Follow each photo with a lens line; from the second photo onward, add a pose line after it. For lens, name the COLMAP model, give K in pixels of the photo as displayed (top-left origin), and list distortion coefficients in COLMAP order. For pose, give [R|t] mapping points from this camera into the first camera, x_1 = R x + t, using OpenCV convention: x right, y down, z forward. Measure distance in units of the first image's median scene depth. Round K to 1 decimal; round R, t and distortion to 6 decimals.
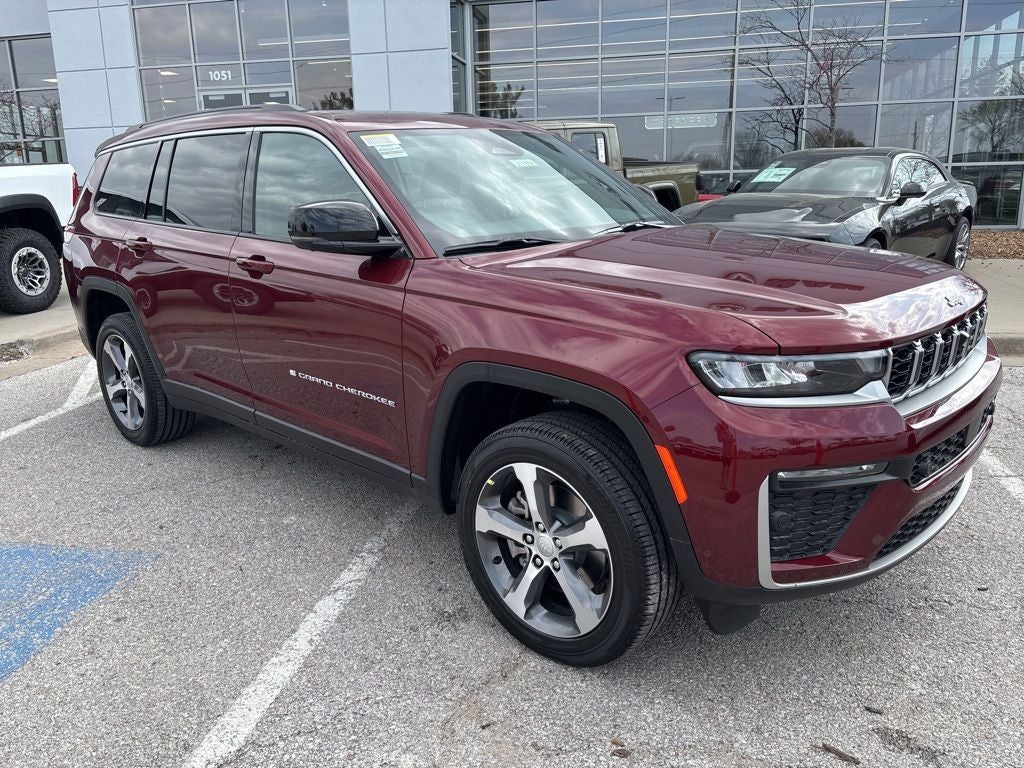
lens RADIAL K [[772.3, 0, 513.9], [0, 772.3, 394.8], [0, 0, 1]] dist [0.039859, -0.050295]
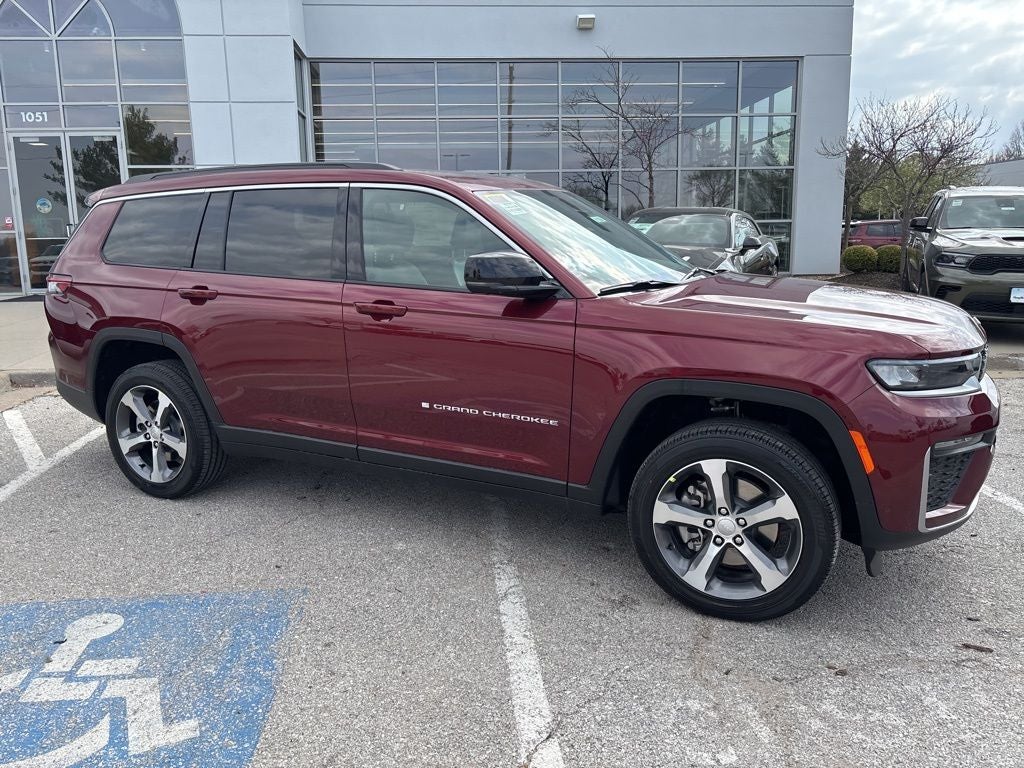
lens RADIAL K [[769.5, 0, 513.1], [0, 769.5, 390.5], [0, 0, 1]] dist [0.041733, -0.050271]
pose [[0.959475, -0.048026, 0.277671, -0.548511], [0.066383, 0.996160, -0.057086, 0.024531], [-0.273863, 0.073205, 0.958979, -0.090755]]
